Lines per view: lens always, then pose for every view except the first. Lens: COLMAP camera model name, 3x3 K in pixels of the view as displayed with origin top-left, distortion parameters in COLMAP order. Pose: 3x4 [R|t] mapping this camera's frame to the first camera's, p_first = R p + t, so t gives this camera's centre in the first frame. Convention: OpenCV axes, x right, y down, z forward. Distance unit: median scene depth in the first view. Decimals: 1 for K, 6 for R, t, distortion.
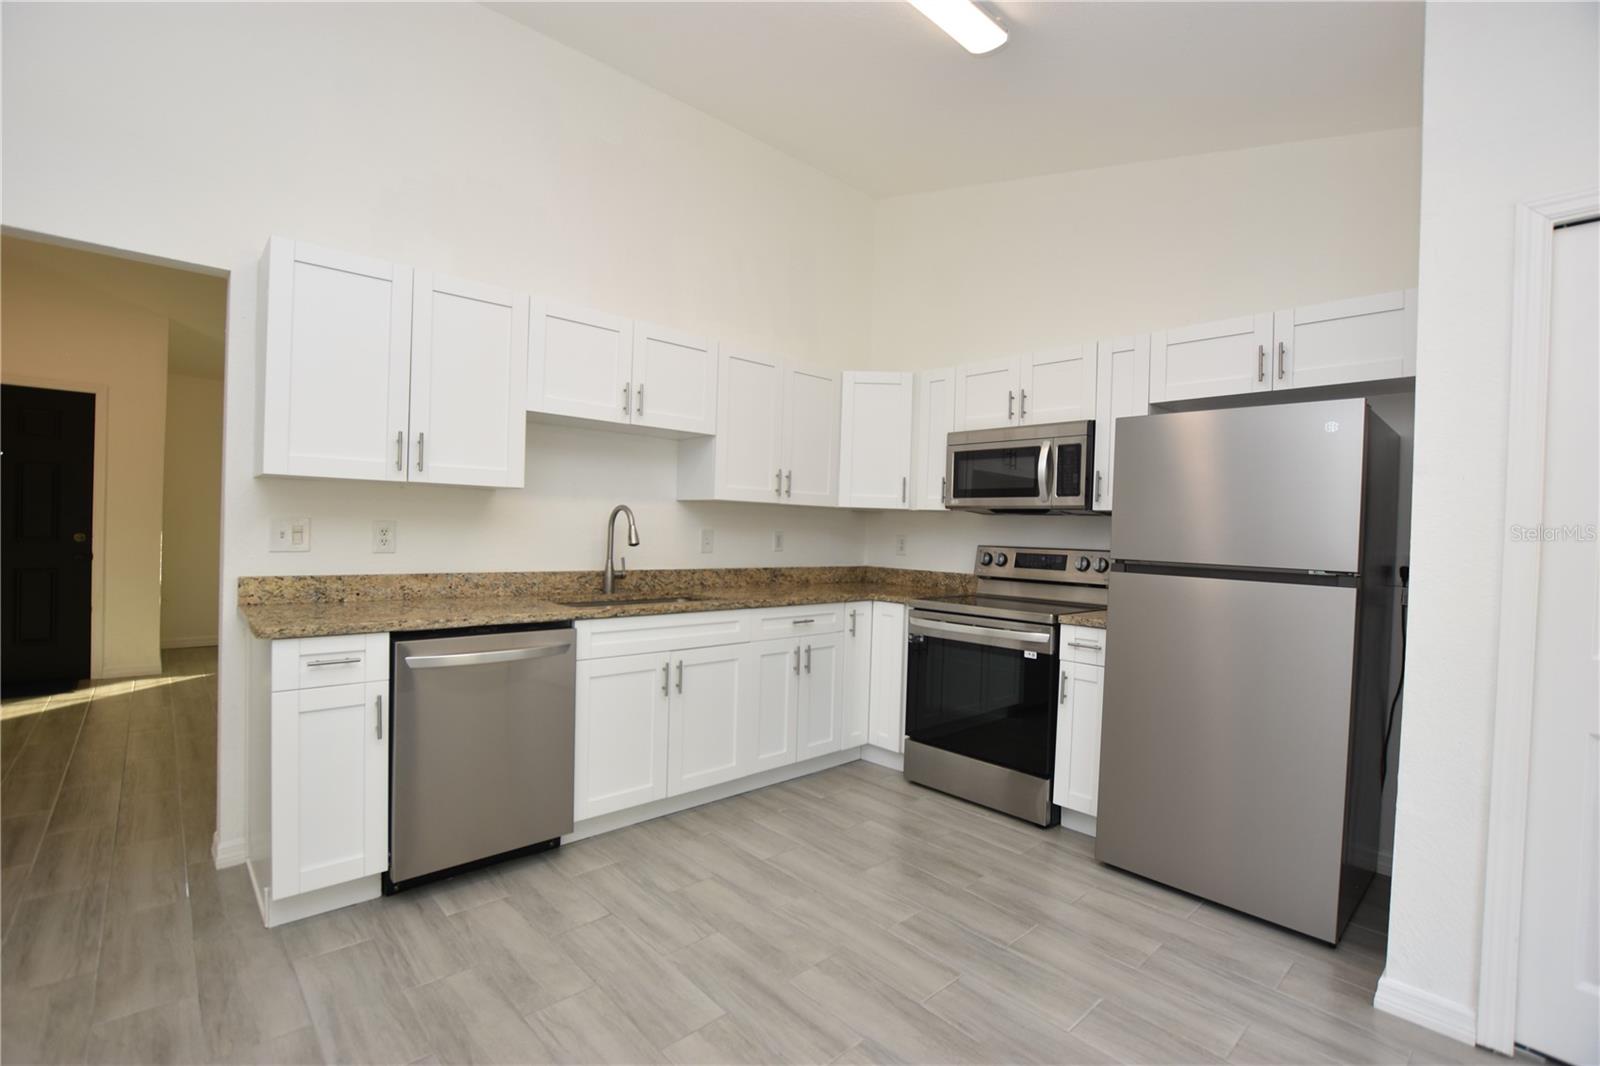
lens RADIAL K [[710.0, 0, 795.8], [0, 710.0, 533.8], [0, 0, 1]] dist [-0.034155, 0.004820]
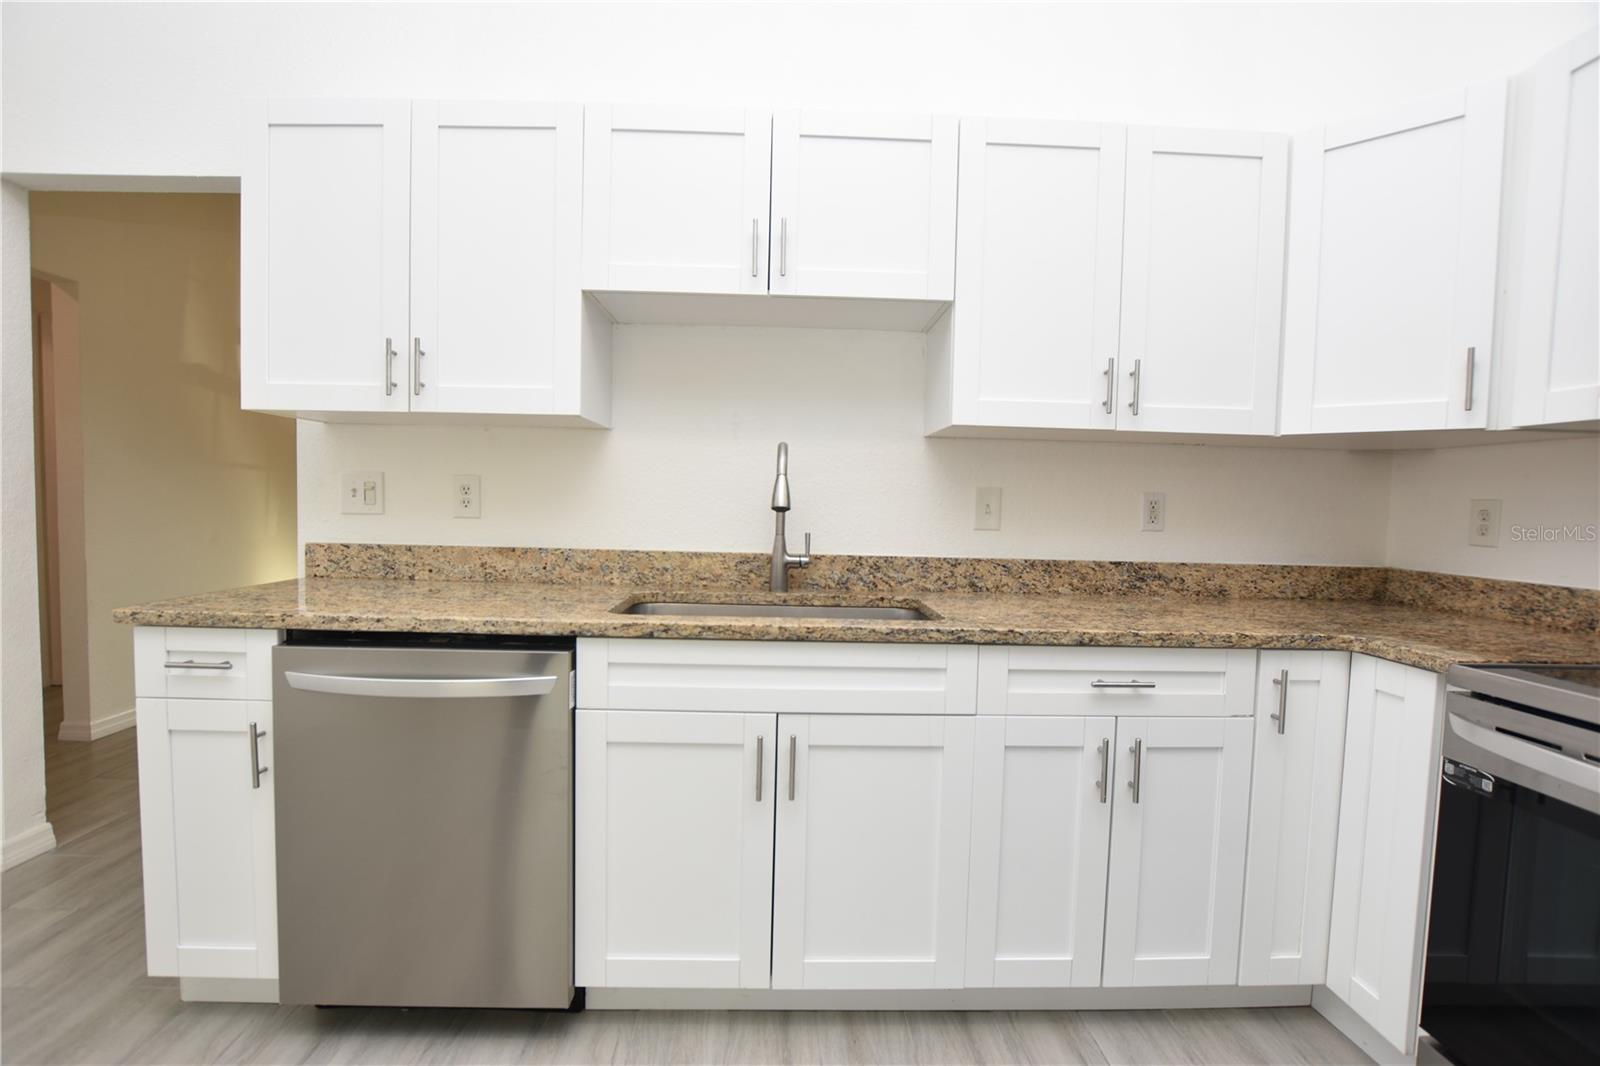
lens RADIAL K [[710.0, 0, 795.8], [0, 710.0, 533.8], [0, 0, 1]] dist [-0.034155, 0.004820]
pose [[0.754919, 0.017330, -0.655589, 0.146867], [-0.006424, 0.999798, 0.019031, 0.023192], [0.655786, -0.010155, 0.754878, 0.552955]]
